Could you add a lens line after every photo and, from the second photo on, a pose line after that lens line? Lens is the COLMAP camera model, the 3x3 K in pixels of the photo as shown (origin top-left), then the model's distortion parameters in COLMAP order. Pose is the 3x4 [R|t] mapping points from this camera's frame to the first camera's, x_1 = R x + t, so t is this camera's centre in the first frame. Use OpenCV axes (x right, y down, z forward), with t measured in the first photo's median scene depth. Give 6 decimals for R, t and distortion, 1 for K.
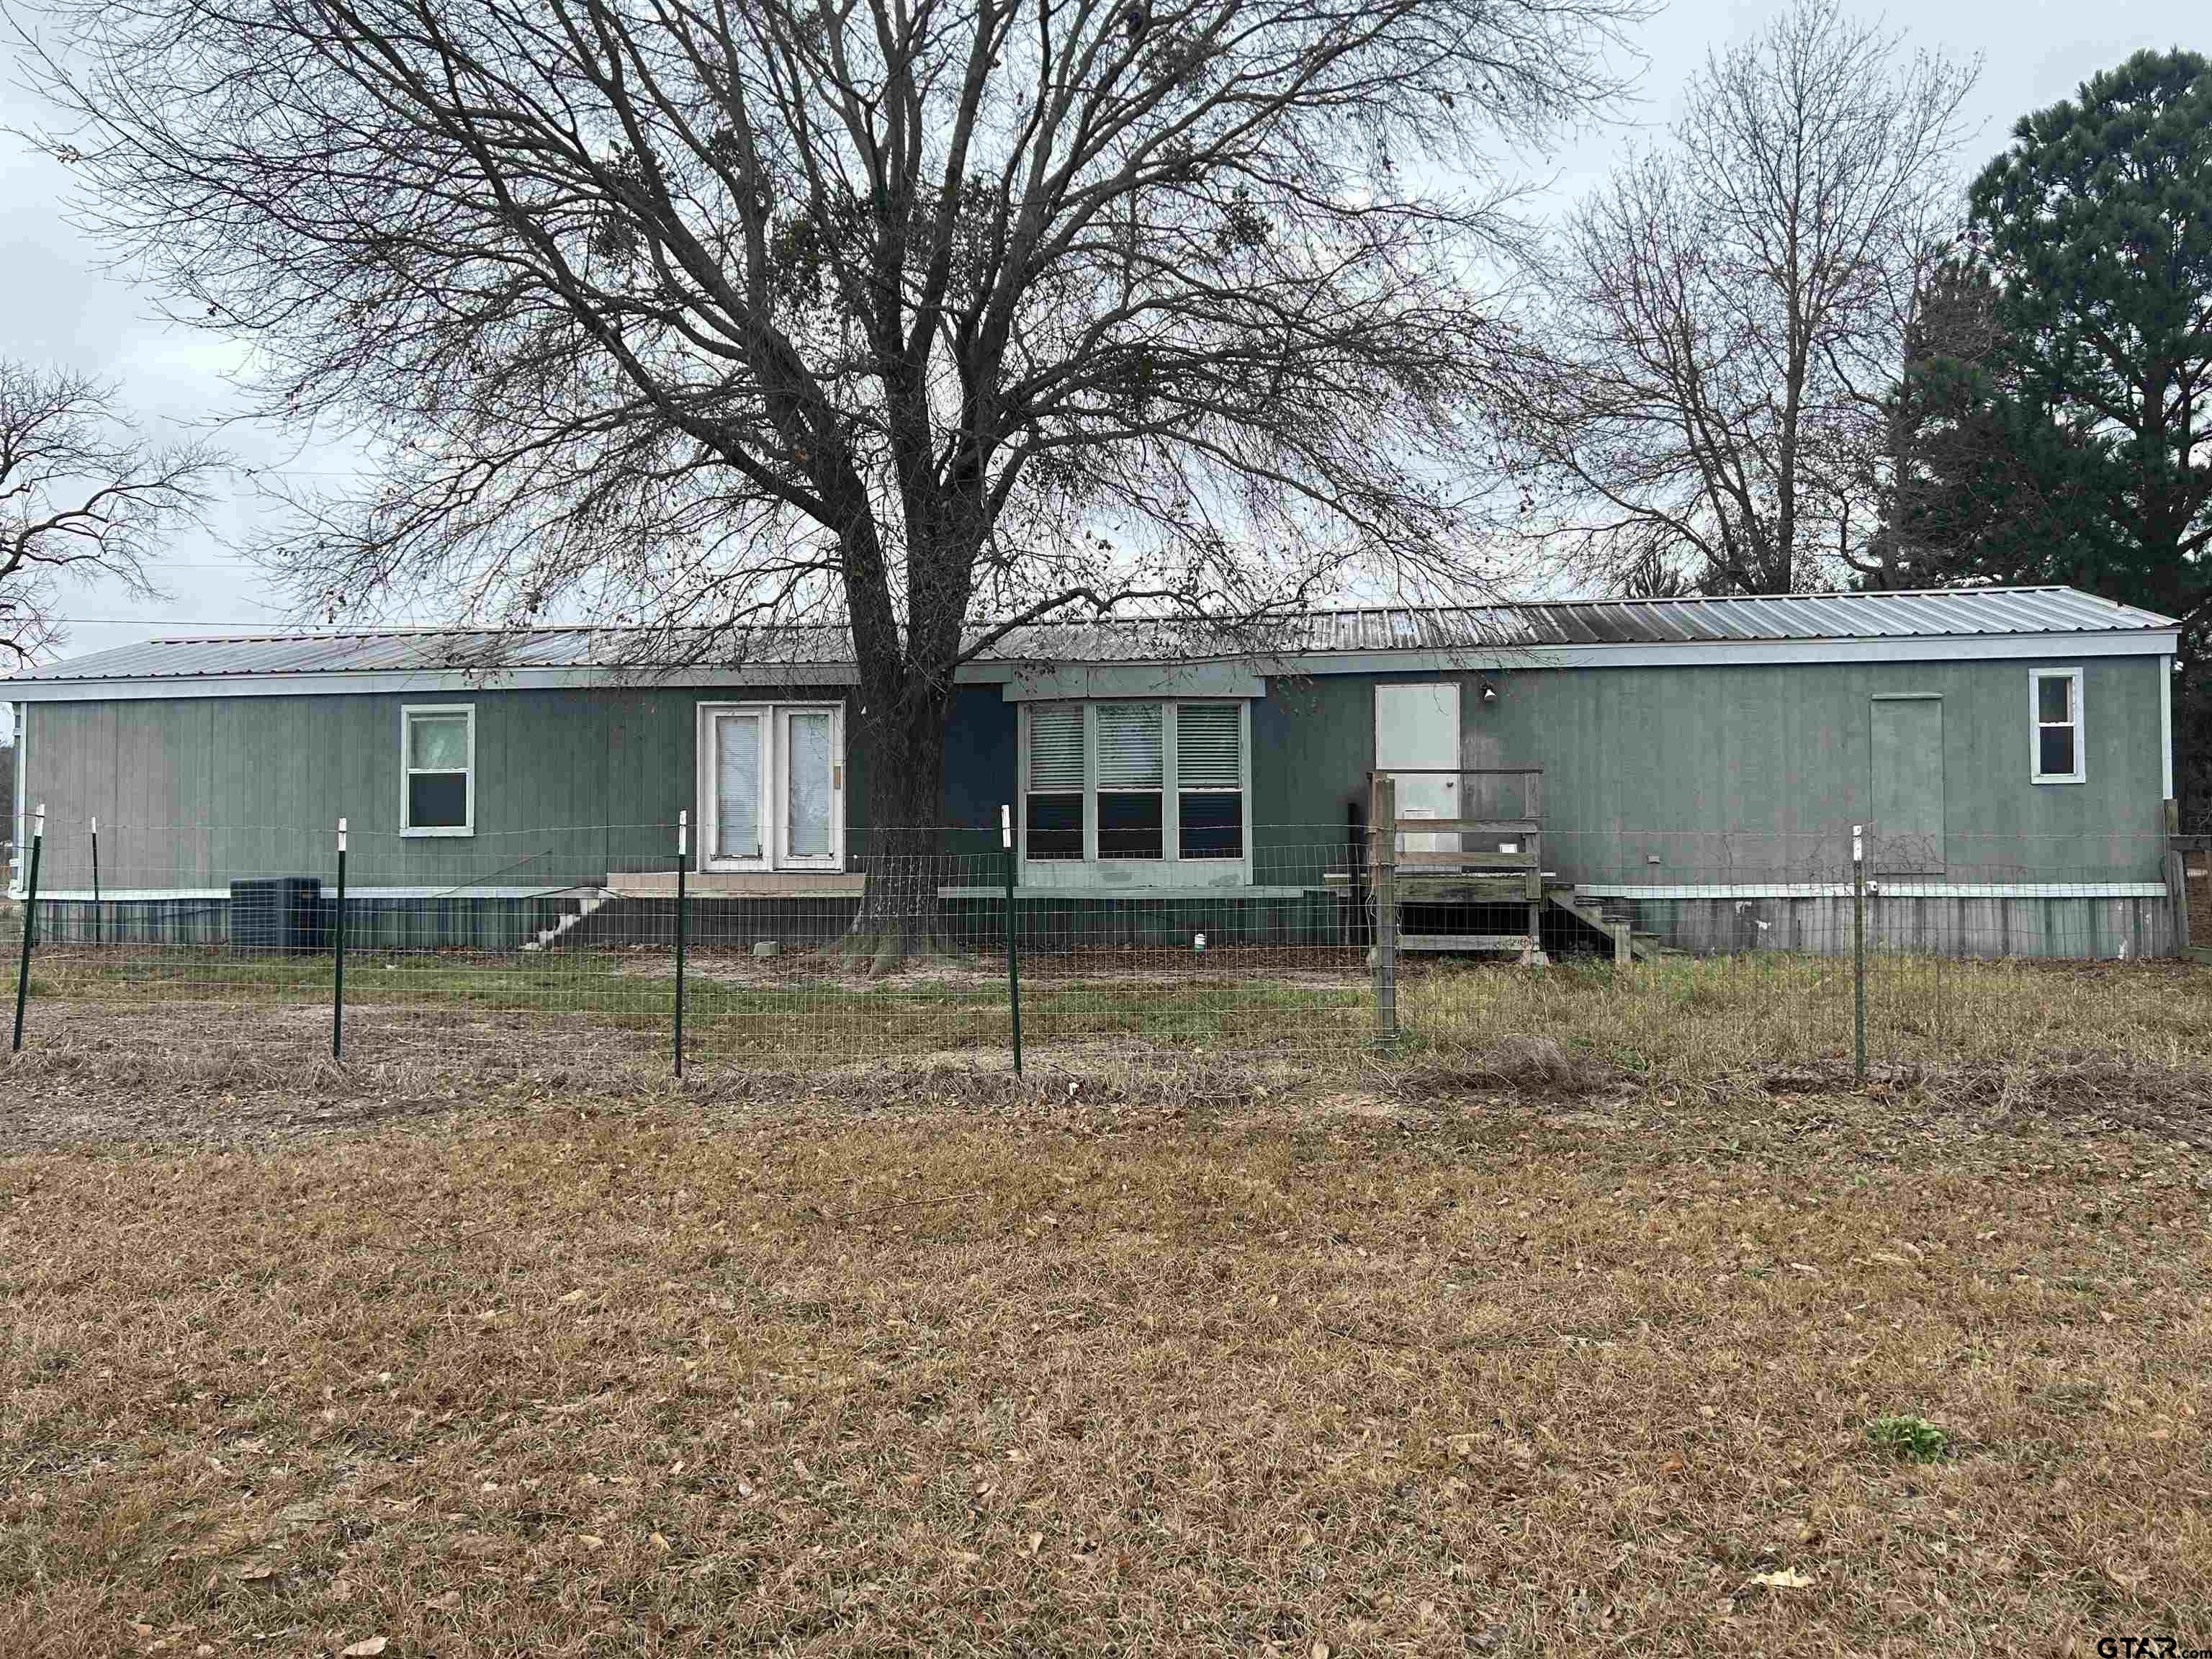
lens RADIAL K [[1657.2, 0, 1091.7], [0, 1657.2, 808.0], [0, 0, 1]] dist [0.070335, -0.076319]
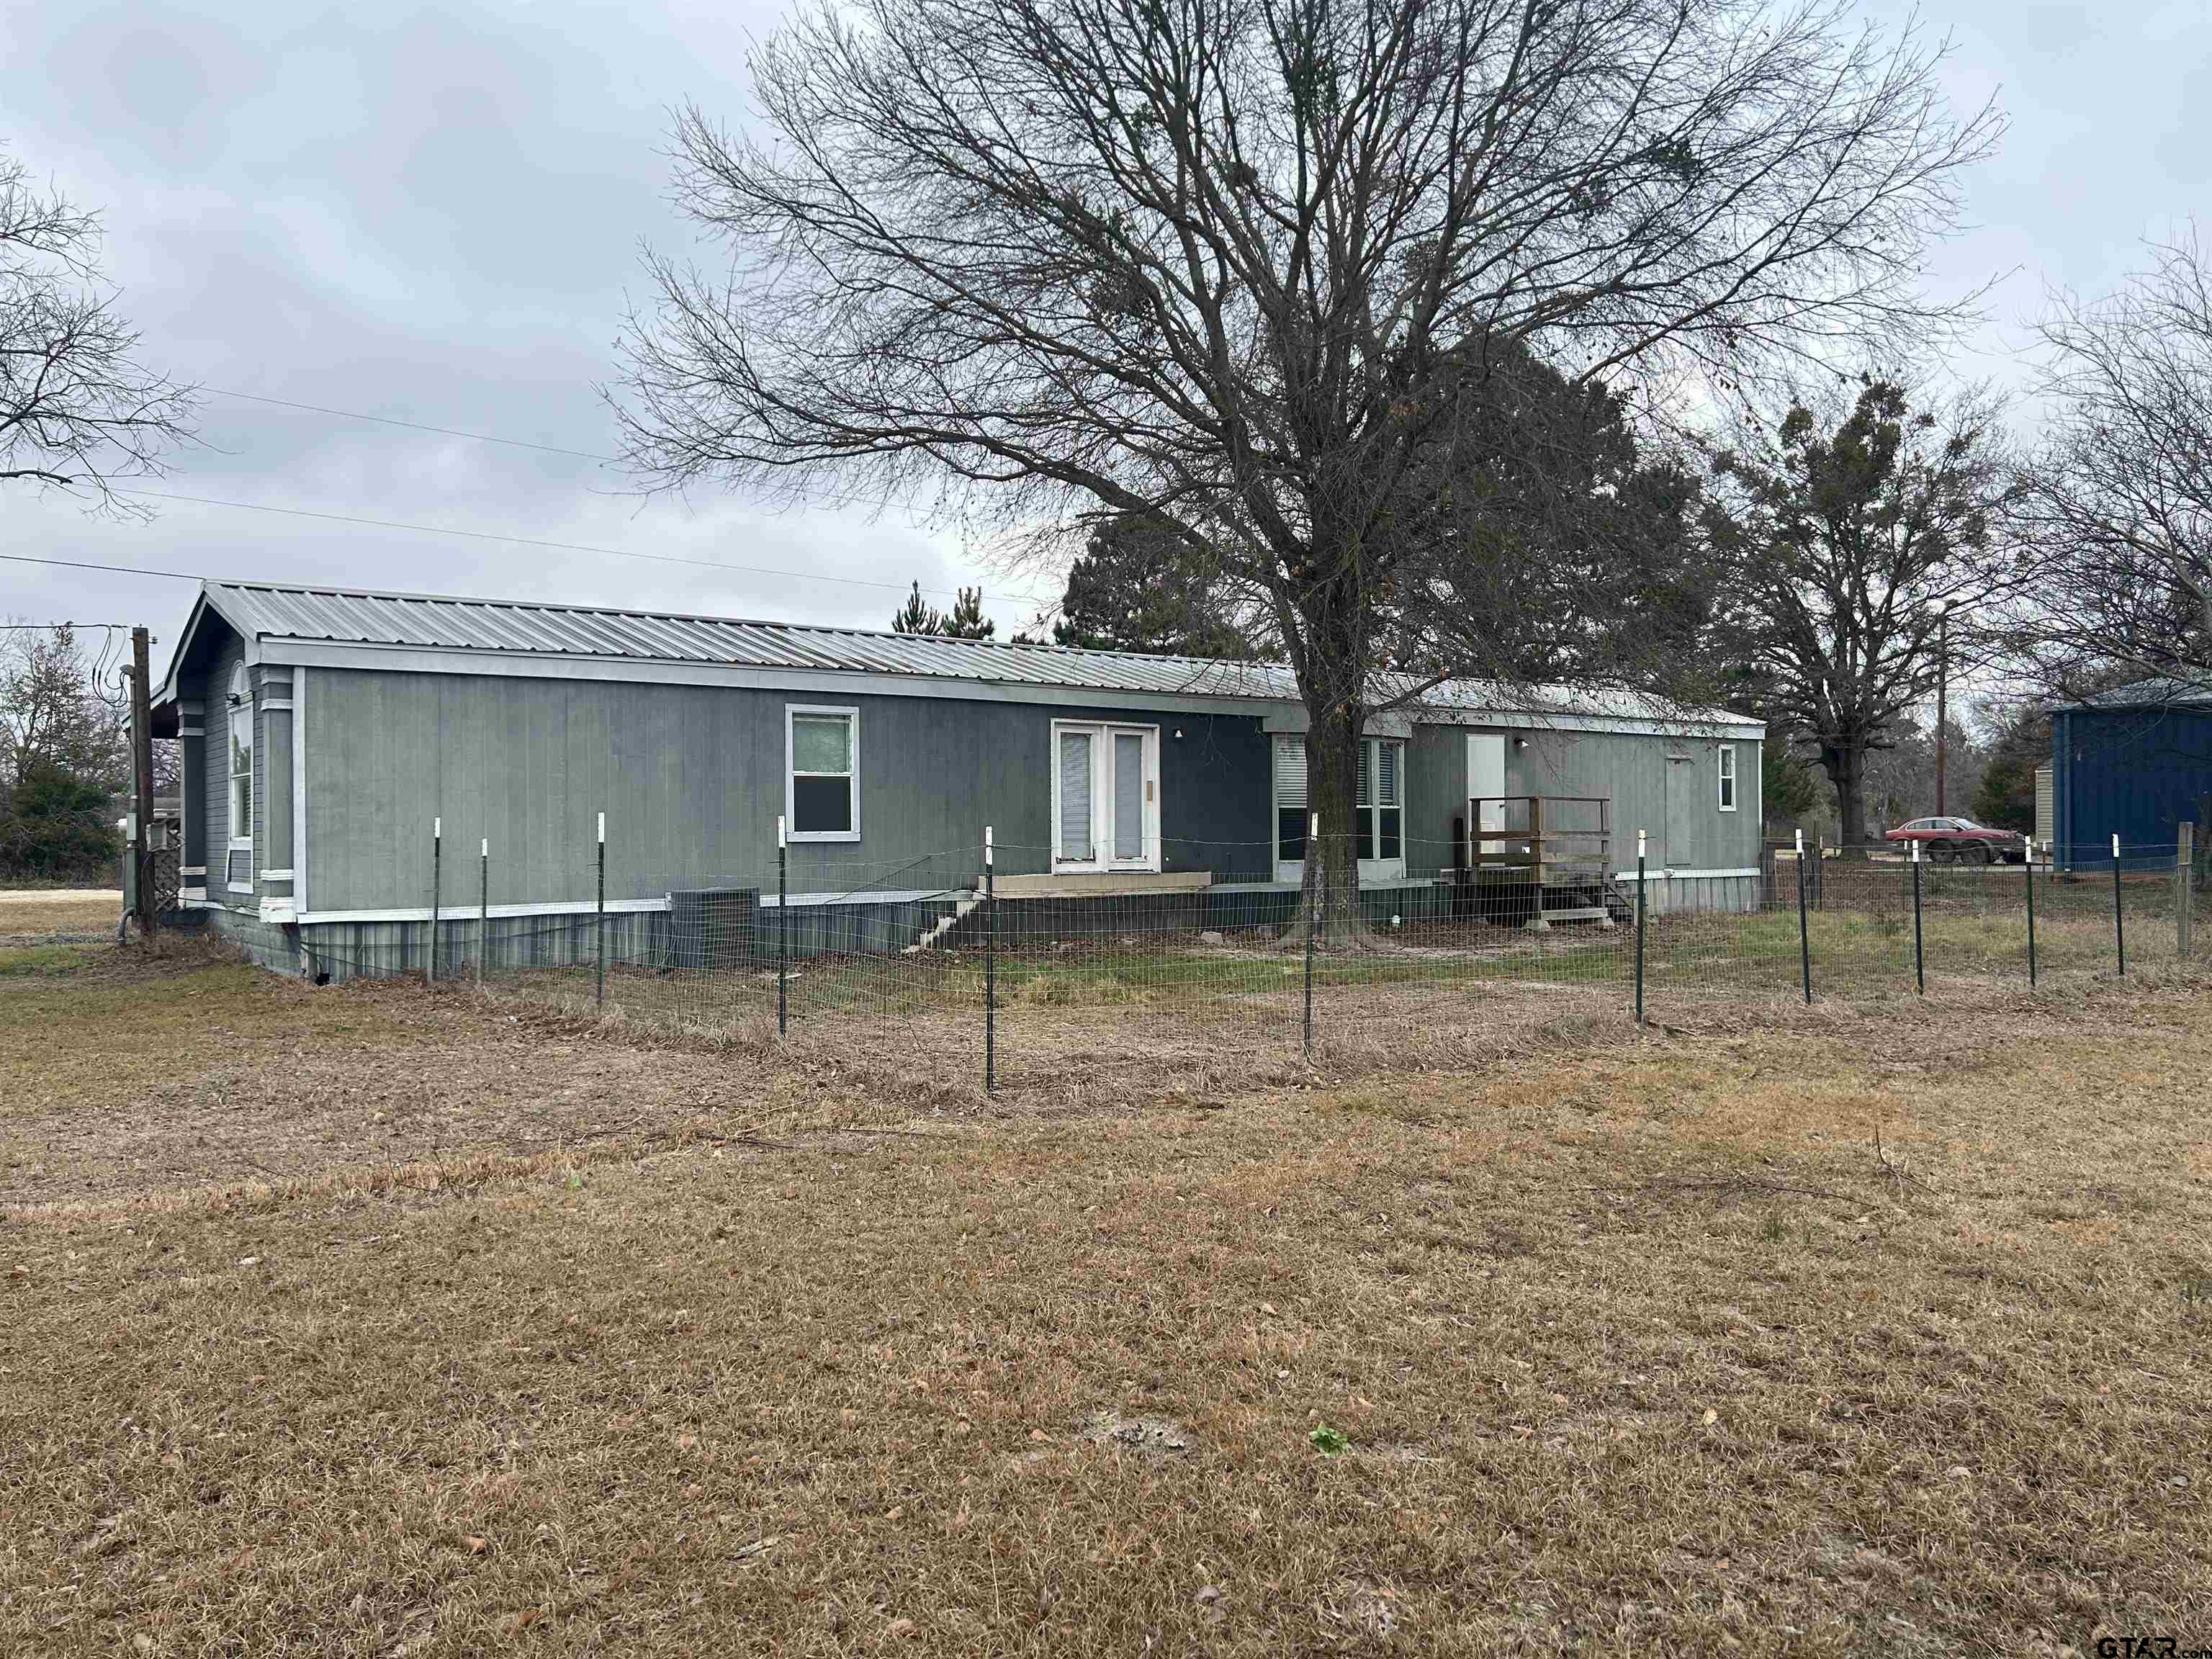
lens RADIAL K [[1657.2, 0, 1103.6], [0, 1657.2, 830.0], [0, 0, 1]] dist [0.070335, -0.076319]
pose [[0.713732, 0.006806, 0.700386, -1.024776], [-0.008428, 0.999964, -0.001129, 0.010998], [-0.700368, -0.005097, 0.713763, 0.211259]]
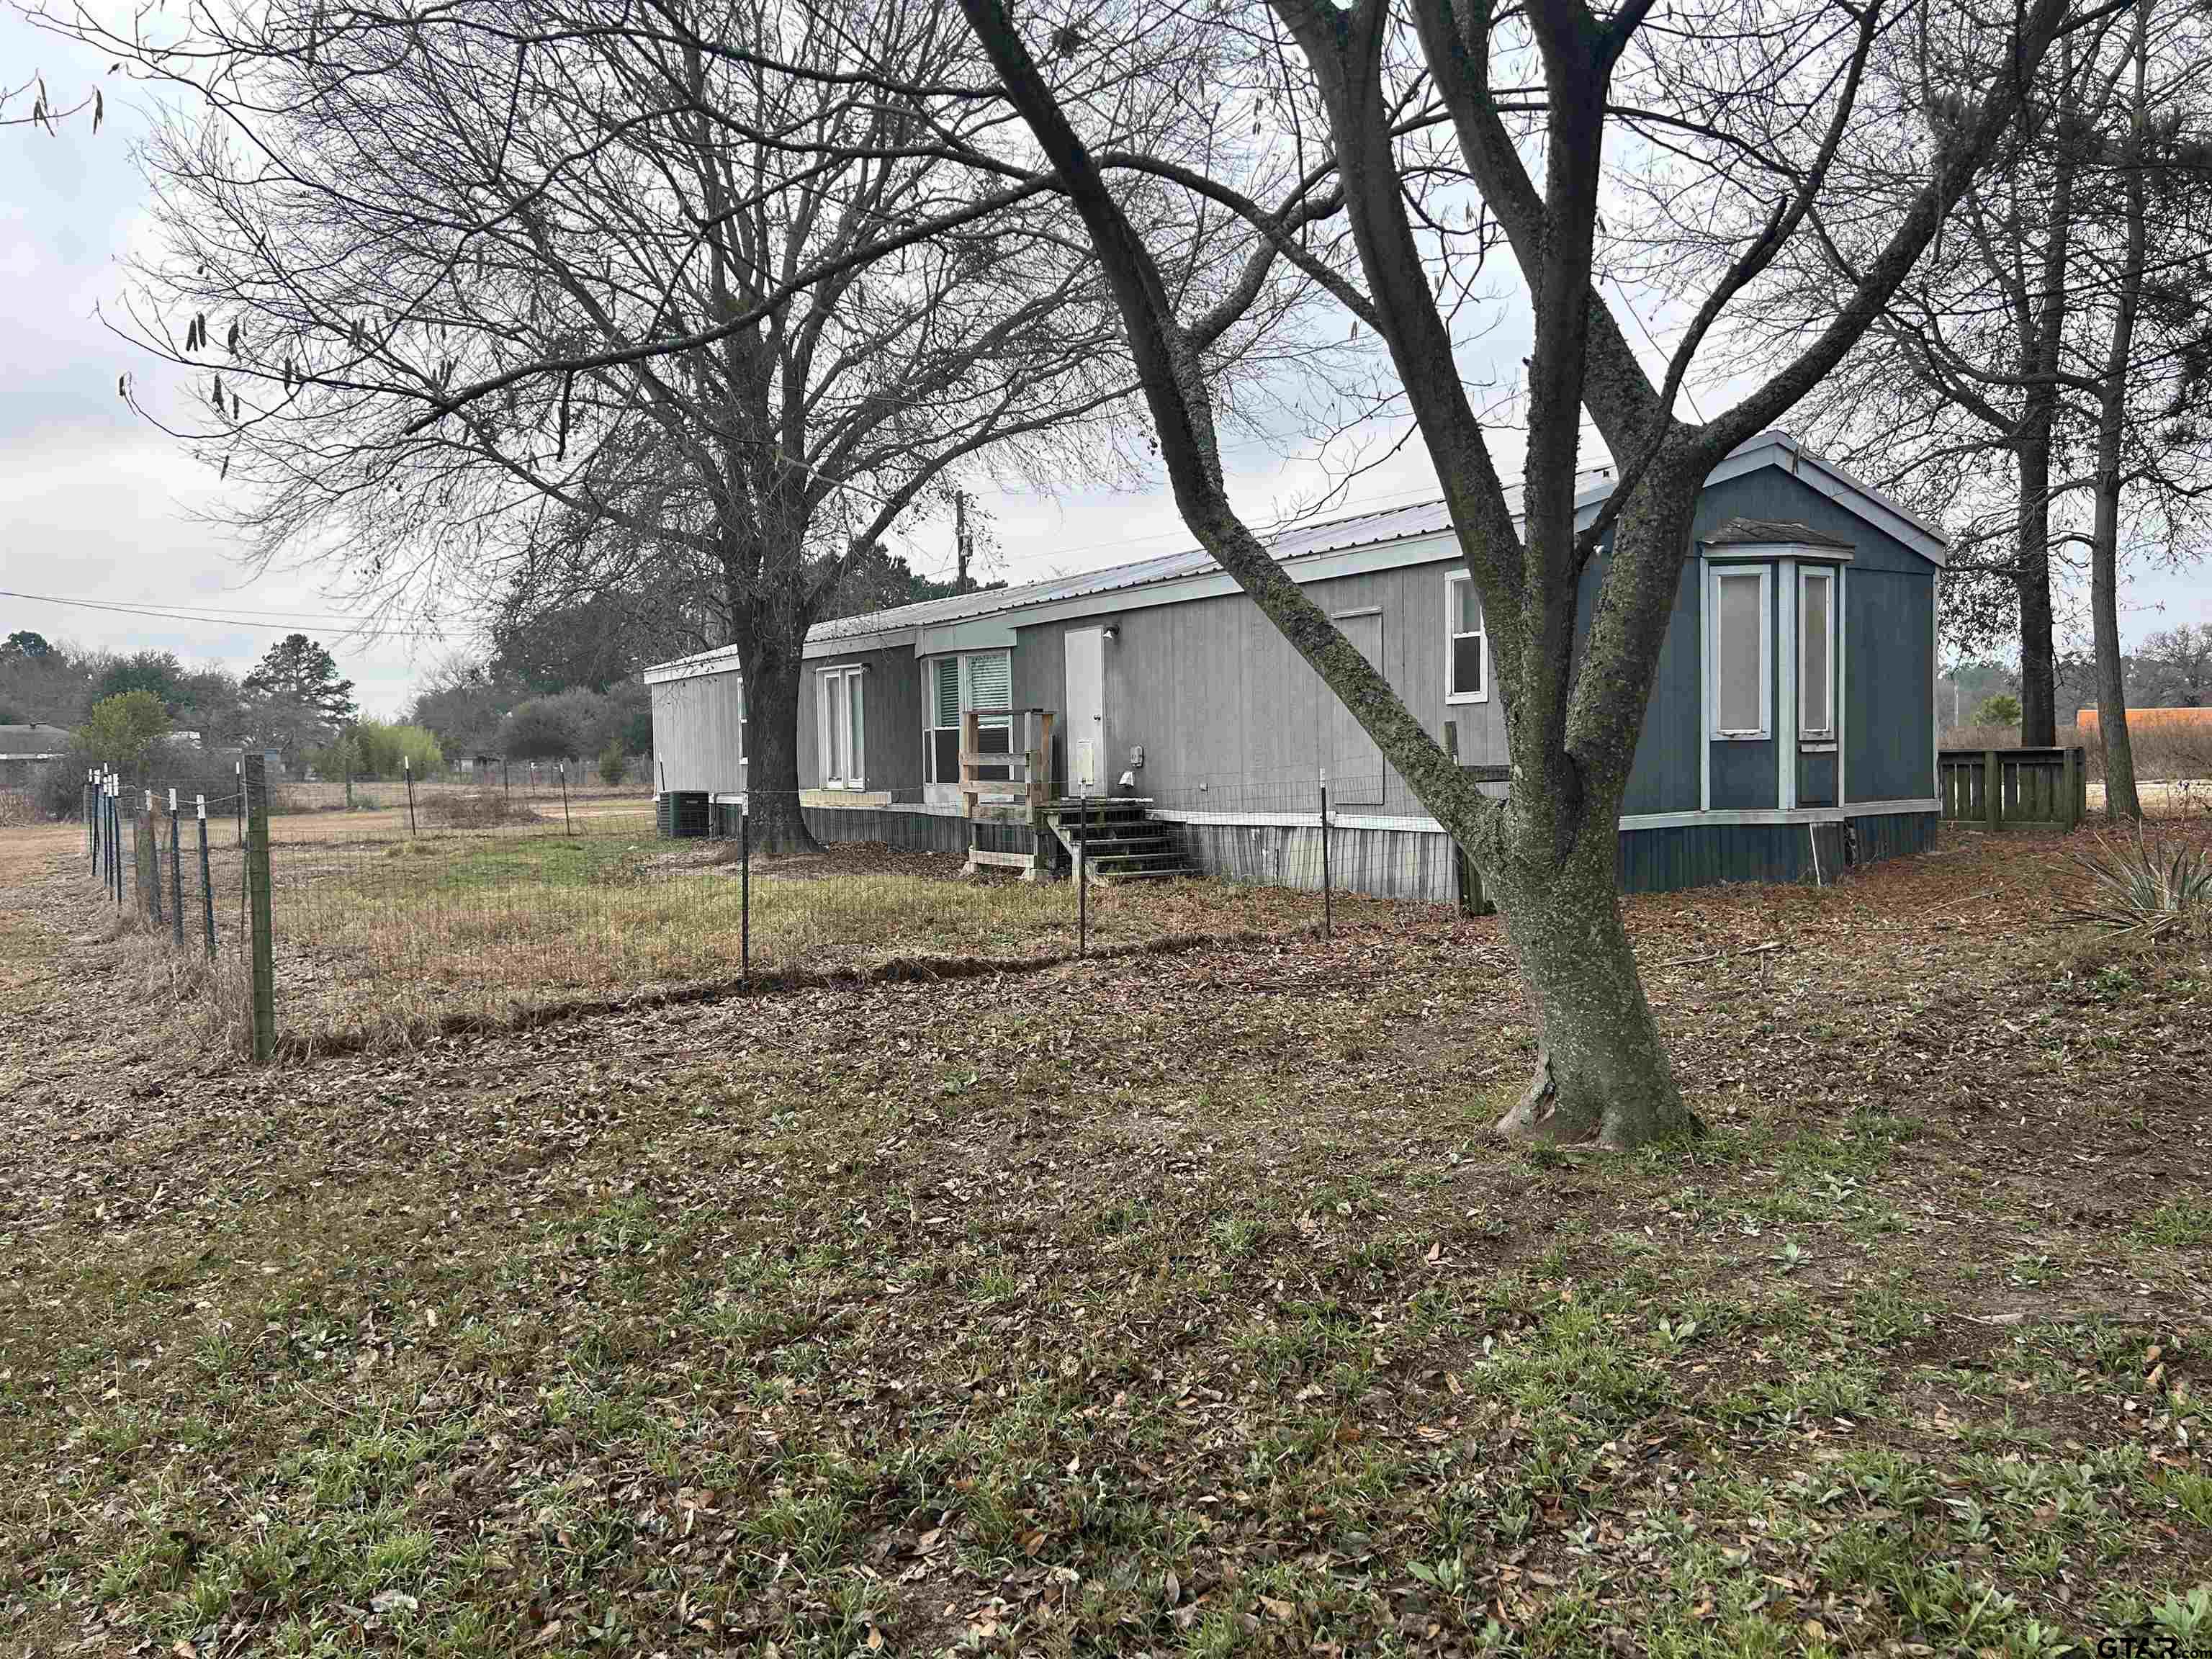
lens RADIAL K [[1657.2, 0, 1116.6], [0, 1657.2, 850.1], [0, 0, 1]] dist [0.070335, -0.076319]
pose [[0.655359, 0.036720, -0.754424, 1.045816], [0.029756, 0.996787, 0.074366, -0.007752], [0.754731, -0.071185, 0.652161, 0.279132]]
